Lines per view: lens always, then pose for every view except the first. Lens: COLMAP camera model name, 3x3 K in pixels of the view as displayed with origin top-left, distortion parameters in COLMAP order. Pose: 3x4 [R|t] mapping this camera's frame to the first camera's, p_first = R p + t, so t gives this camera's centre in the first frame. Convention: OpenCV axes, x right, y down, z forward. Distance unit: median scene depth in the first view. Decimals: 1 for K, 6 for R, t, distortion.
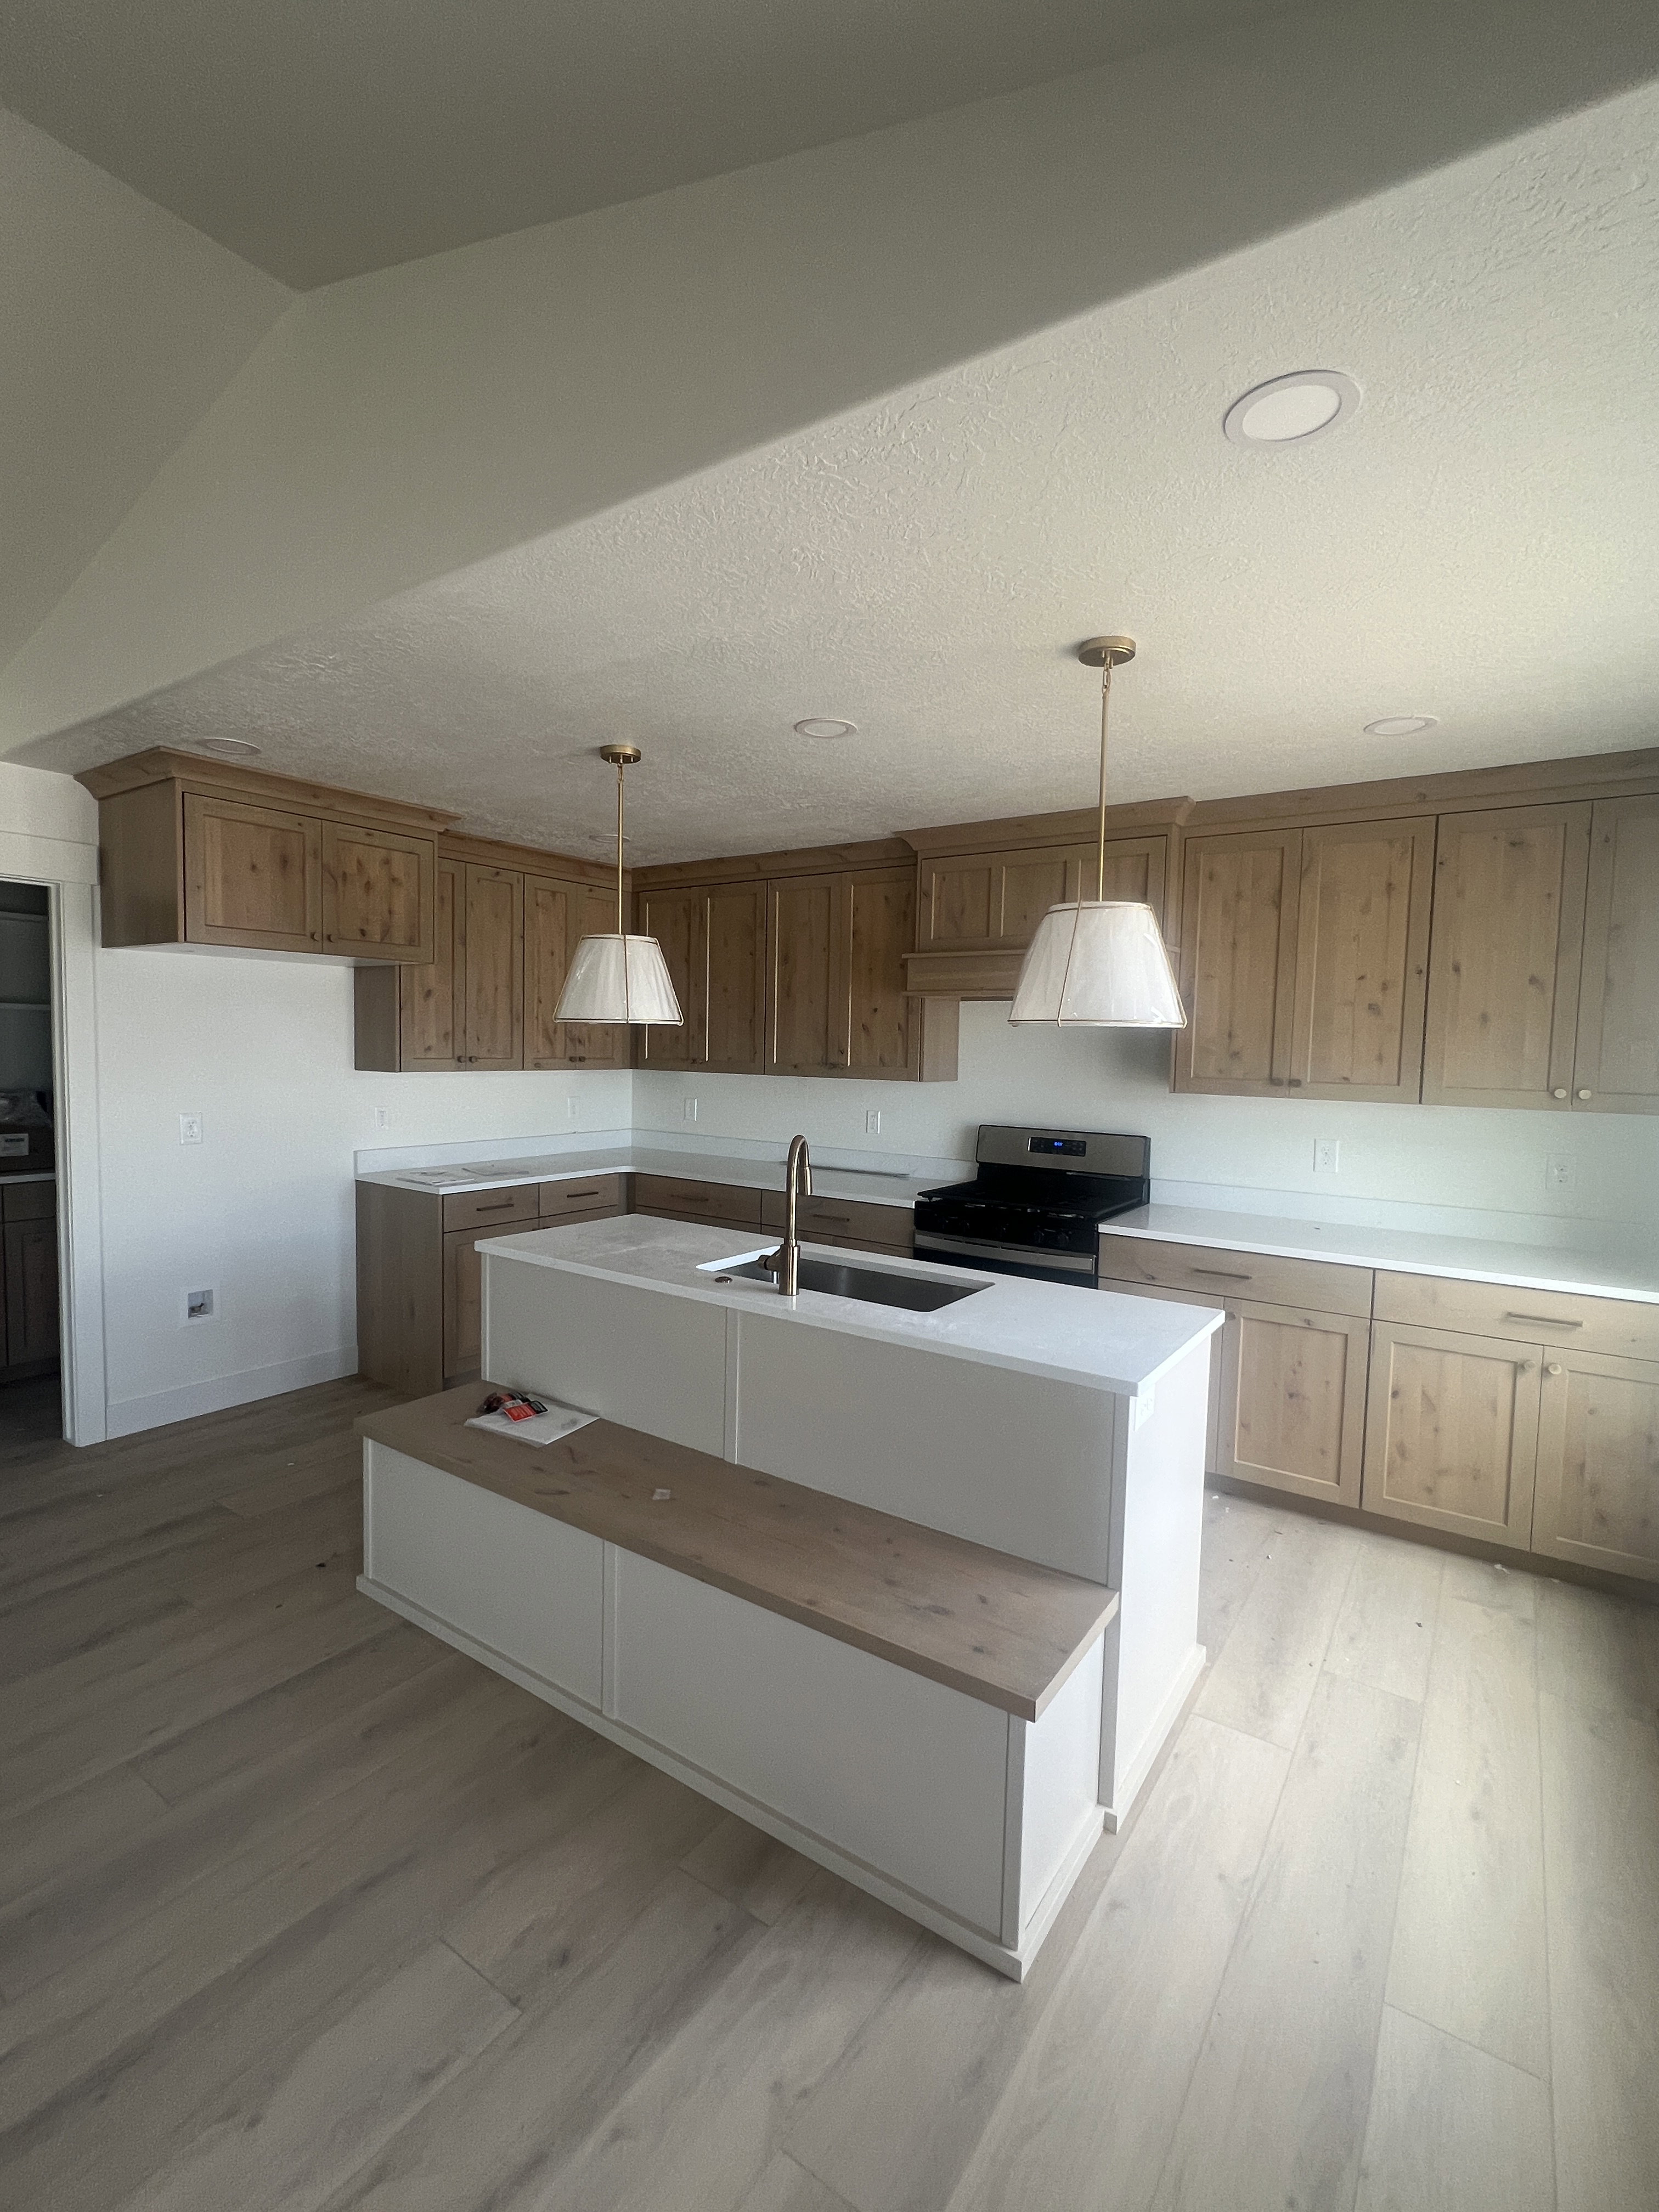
lens RADIAL K [[996.5, 0, 829.5], [0, 996.5, 1106.0], [0, 0, 1]] dist [-0.000842, 0.000416]
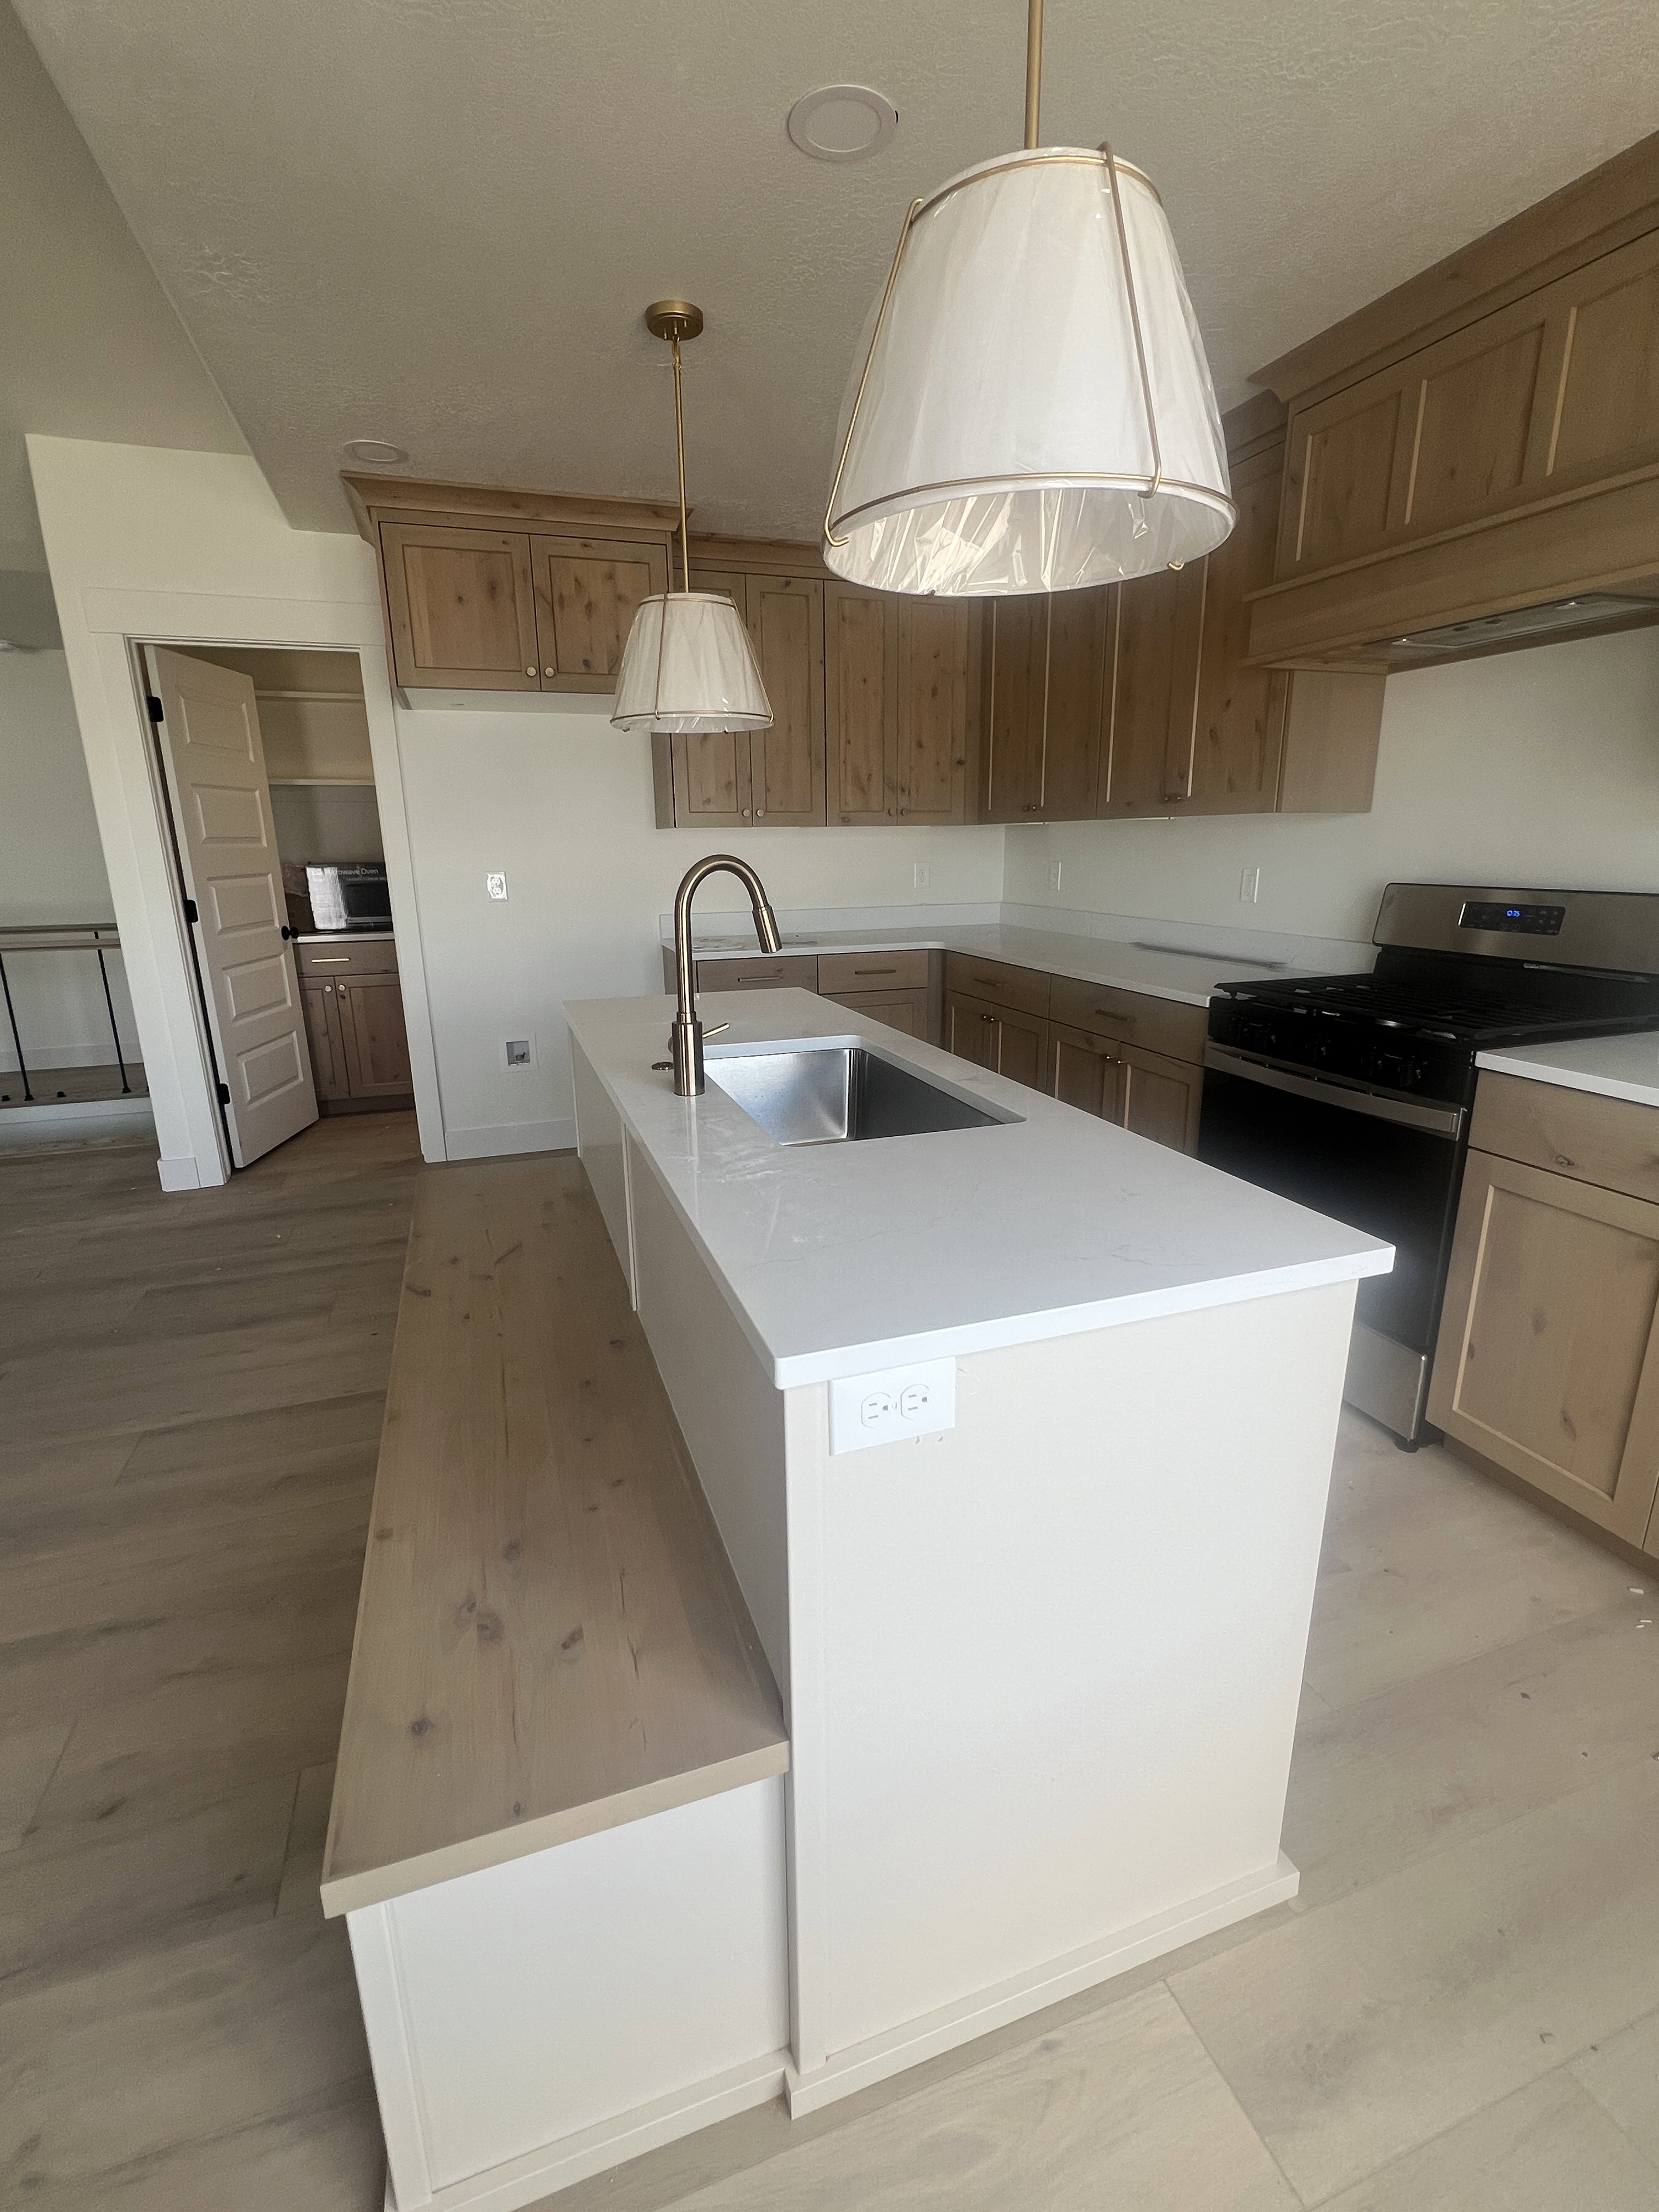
lens RADIAL K [[996.5, 0, 829.5], [0, 996.5, 1106.0], [0, 0, 1]] dist [-0.000842, 0.000416]
pose [[0.808452, 0.121069, -0.575975, 0.283766], [-0.007057, 0.980538, 0.196201, 0.041731], [0.588519, -0.154555, 0.793573, 0.342636]]
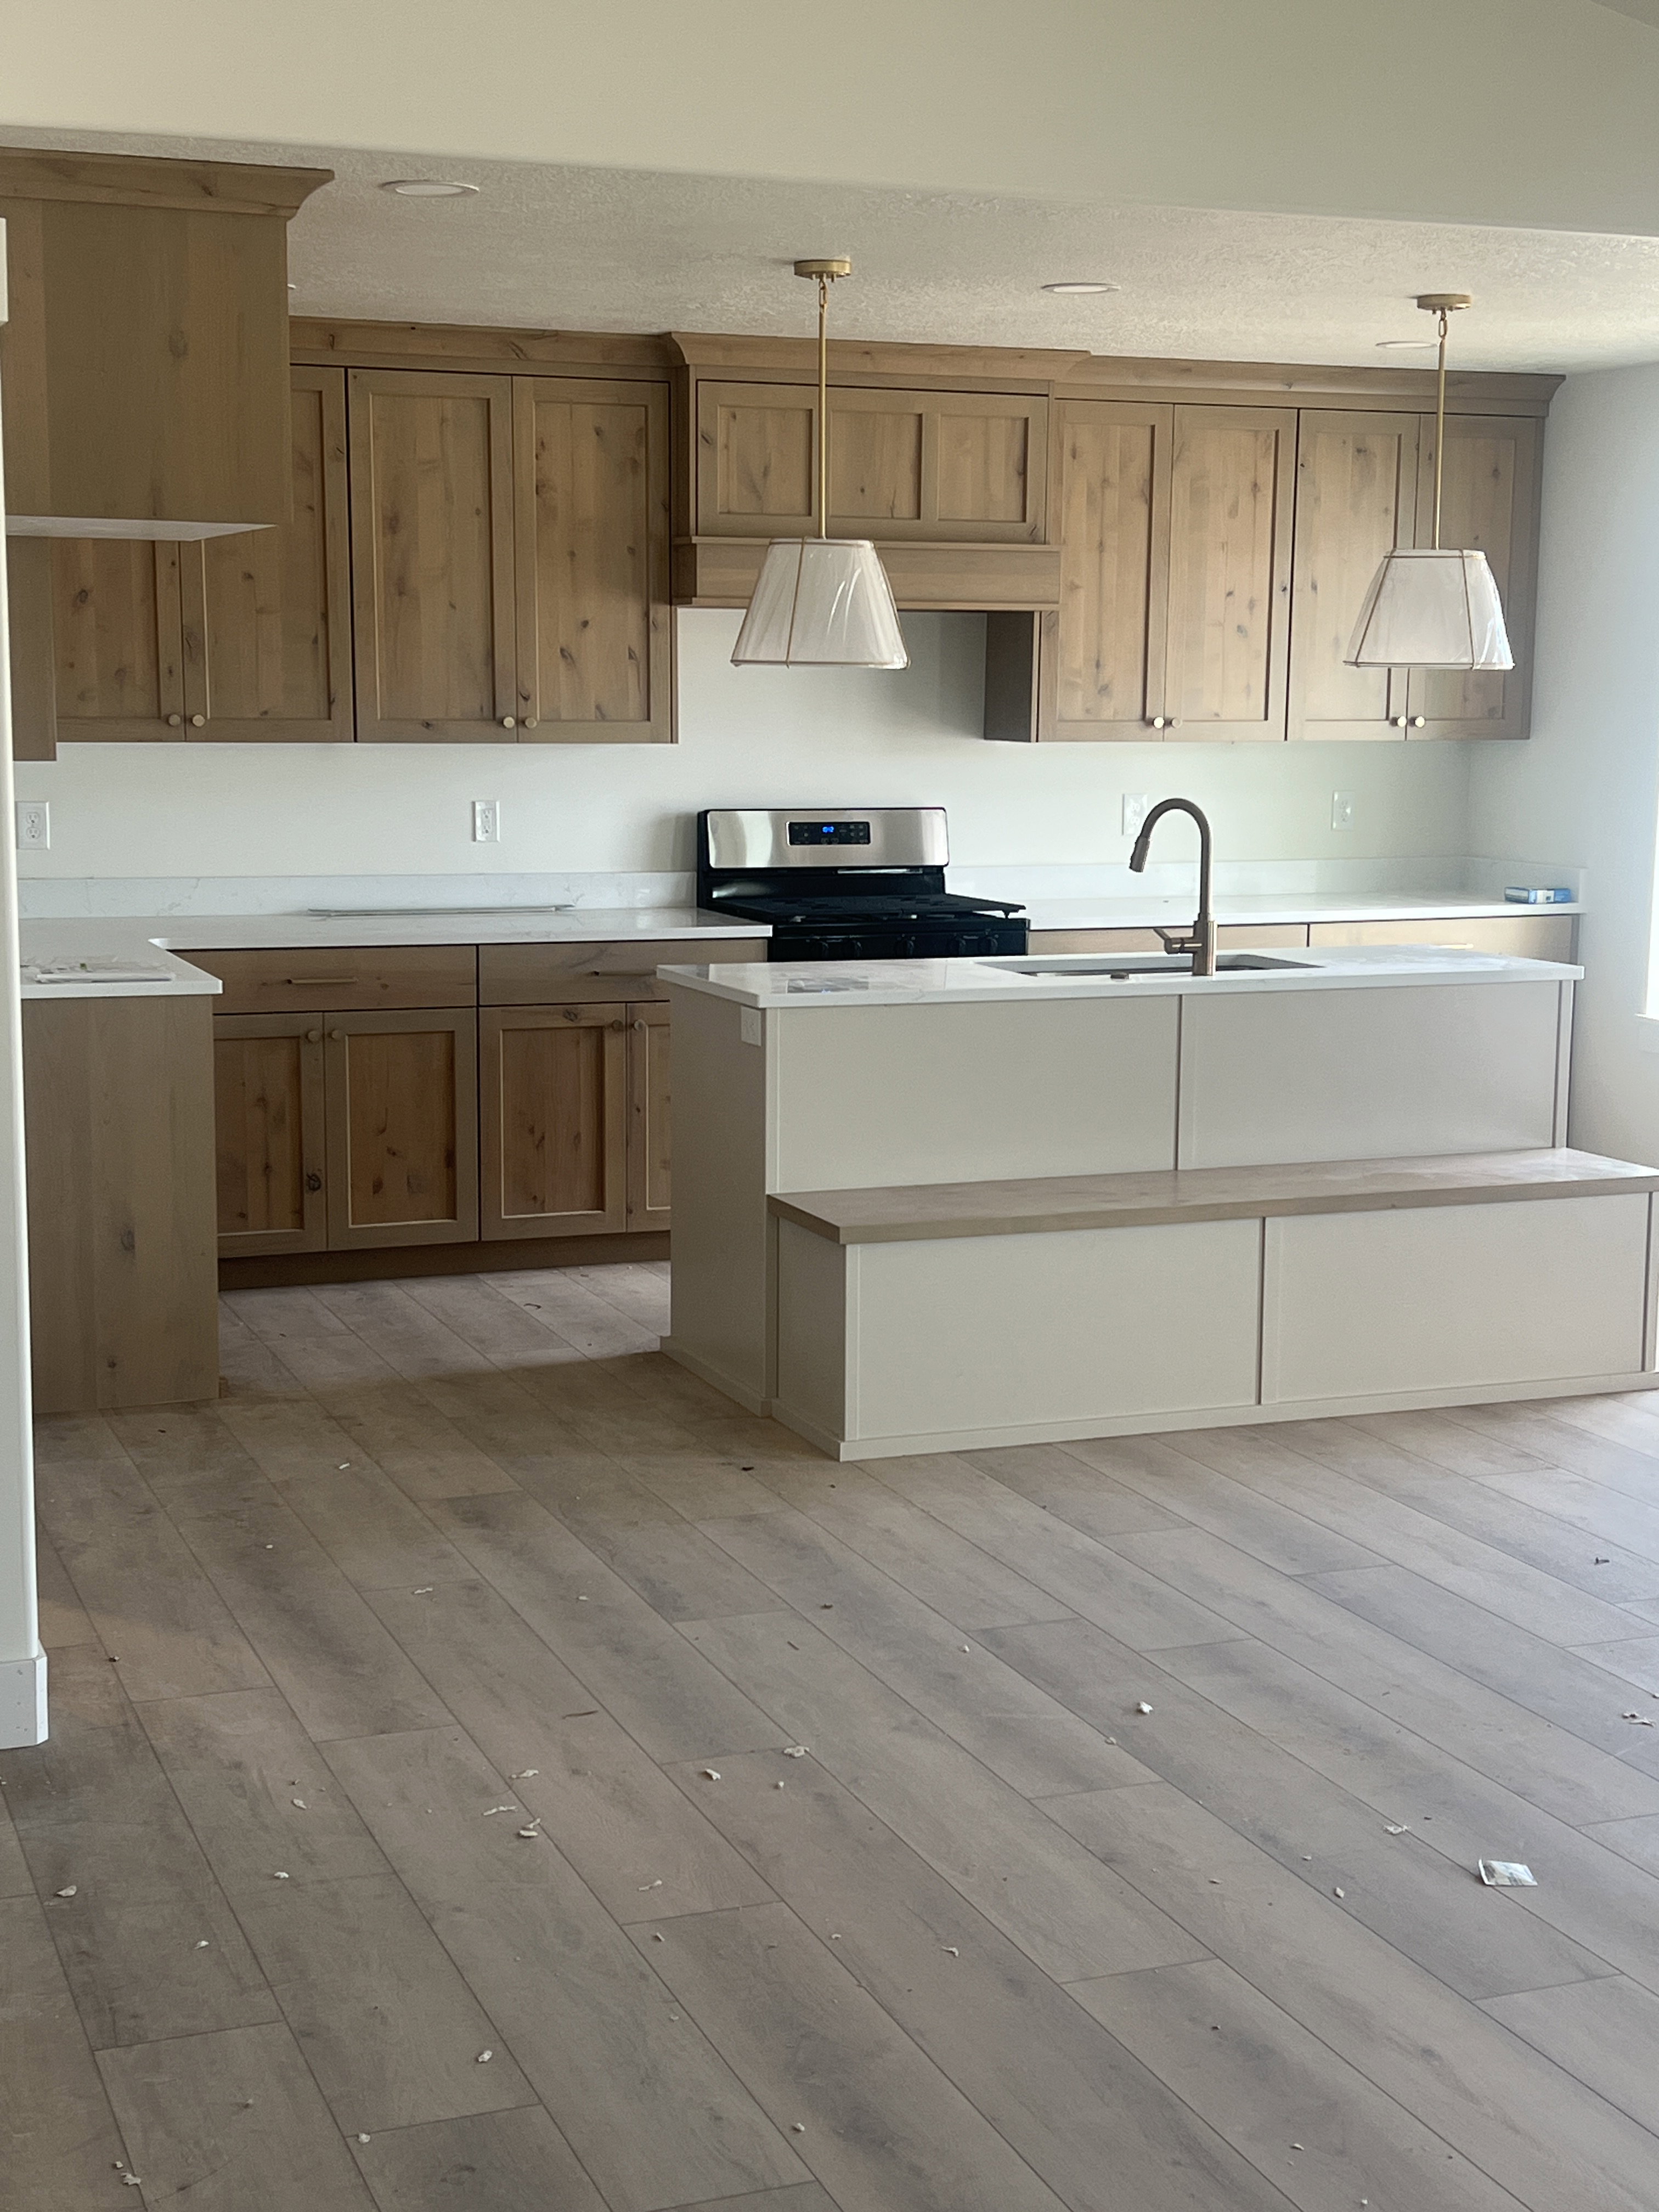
lens RADIAL K [[3063.4, 0, 829.5], [0, 3063.4, 1106.0], [0, 0, 1]] dist [0.296179, -1.285262]
pose [[0.556432, -0.135369, 0.819792, -1.660744], [0.054858, 0.990472, 0.126318, -0.042713], [-0.829080, -0.025315, 0.558556, -0.178483]]
